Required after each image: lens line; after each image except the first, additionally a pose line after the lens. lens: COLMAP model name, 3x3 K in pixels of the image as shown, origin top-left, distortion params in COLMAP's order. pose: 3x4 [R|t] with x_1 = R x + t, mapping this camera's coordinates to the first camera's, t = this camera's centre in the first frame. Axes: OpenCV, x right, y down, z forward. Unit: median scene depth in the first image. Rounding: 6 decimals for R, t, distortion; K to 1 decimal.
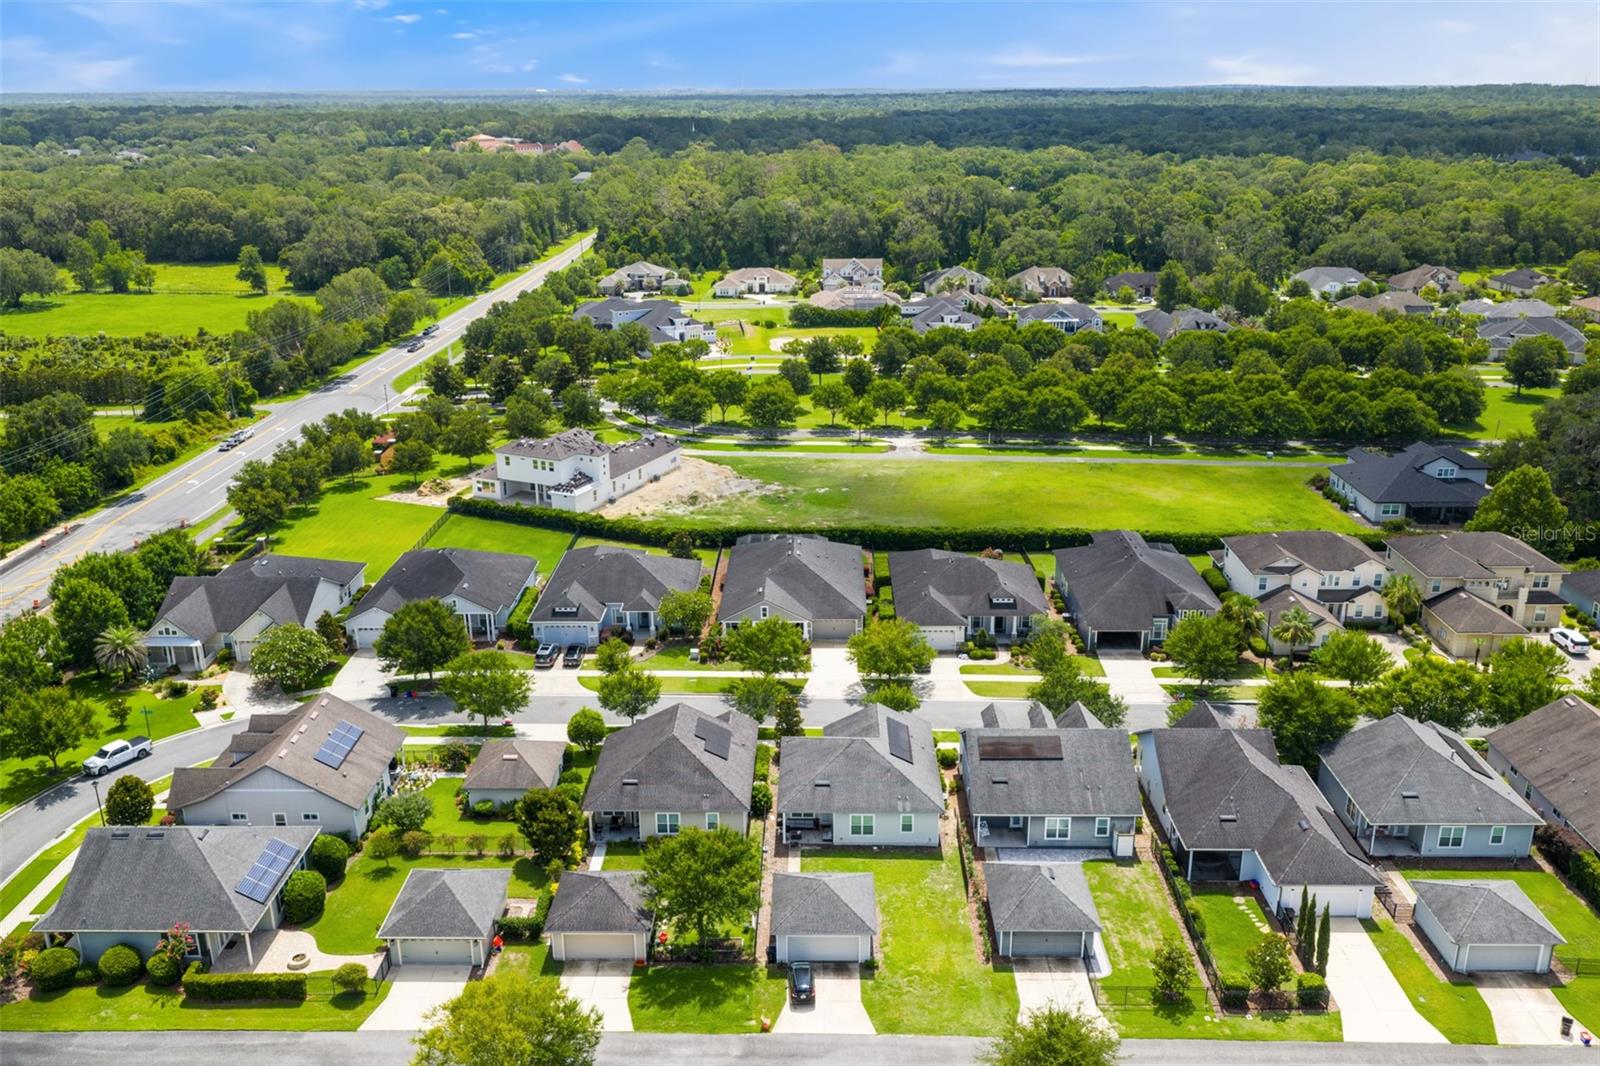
lens RADIAL K [[1325.9, 0, 804.7], [0, 1325.9, 533.4], [0, 0, 1]] dist [0.028930, -0.043423]
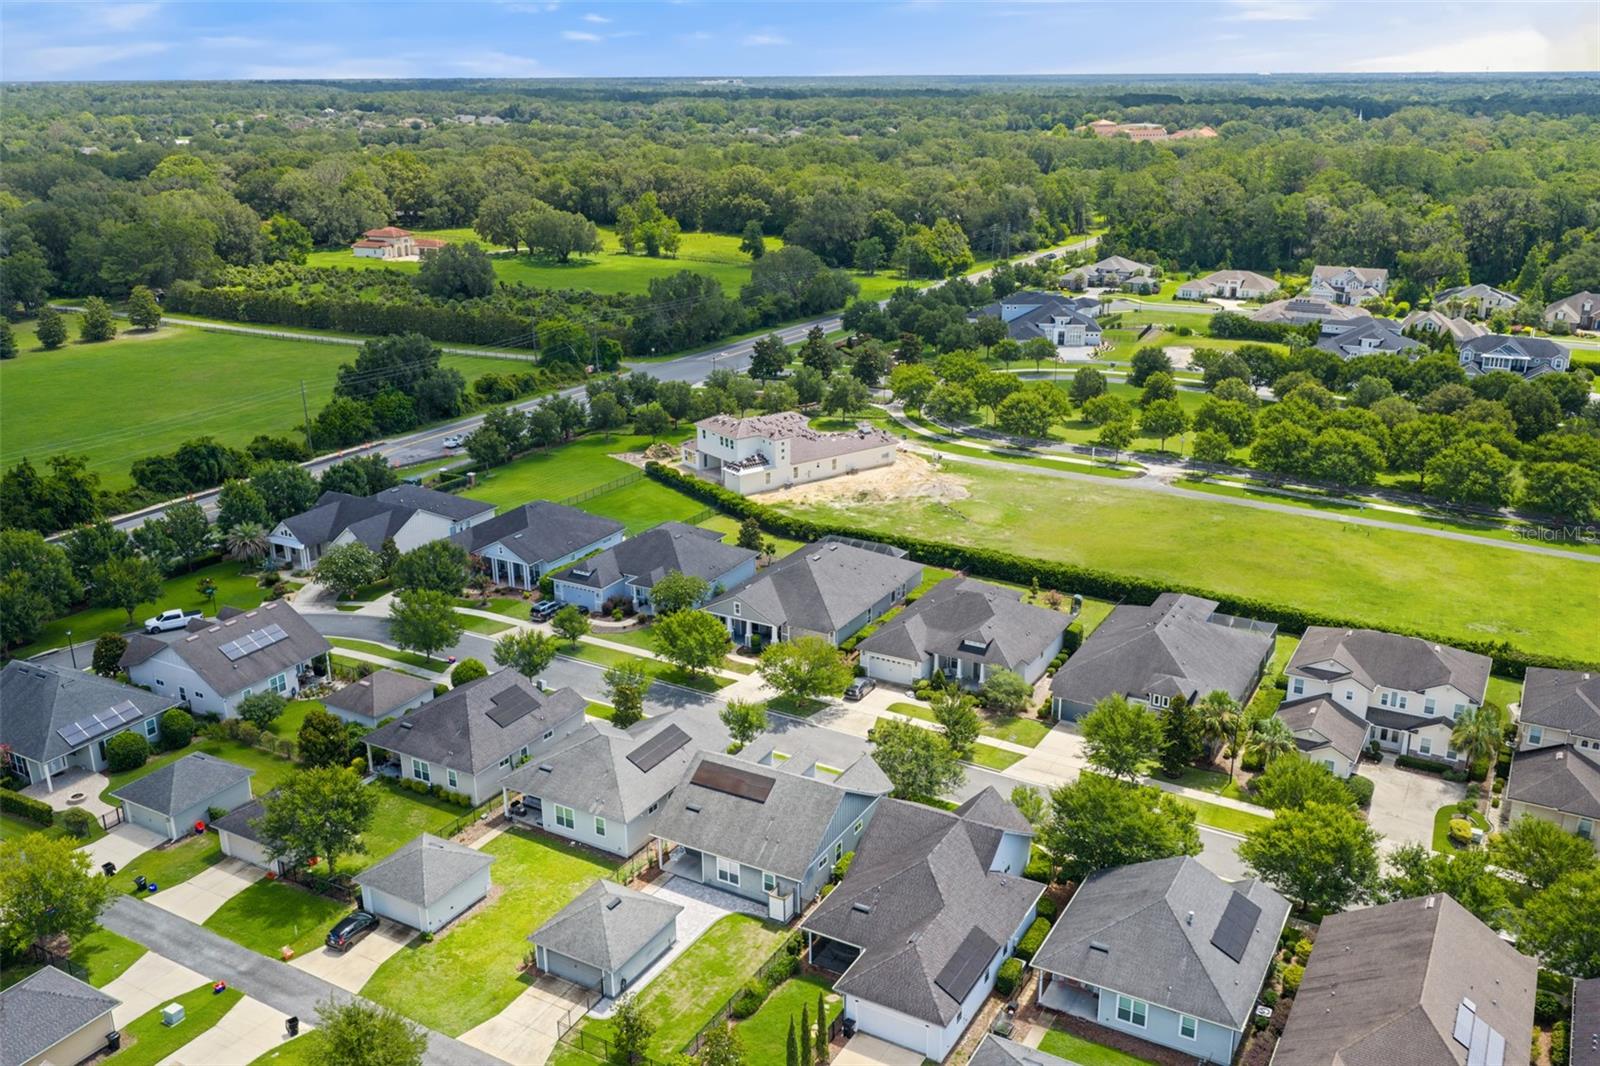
lens RADIAL K [[1339.4, 0, 798.0], [0, 1339.4, 570.2], [0, 0, 1]] dist [0.031056, -0.054411]
pose [[0.877260, 0.166835, -0.450091, 0.320942], [-0.152181, 0.985952, 0.068851, -0.031505], [0.455254, 0.008095, 0.890325, 0.090260]]
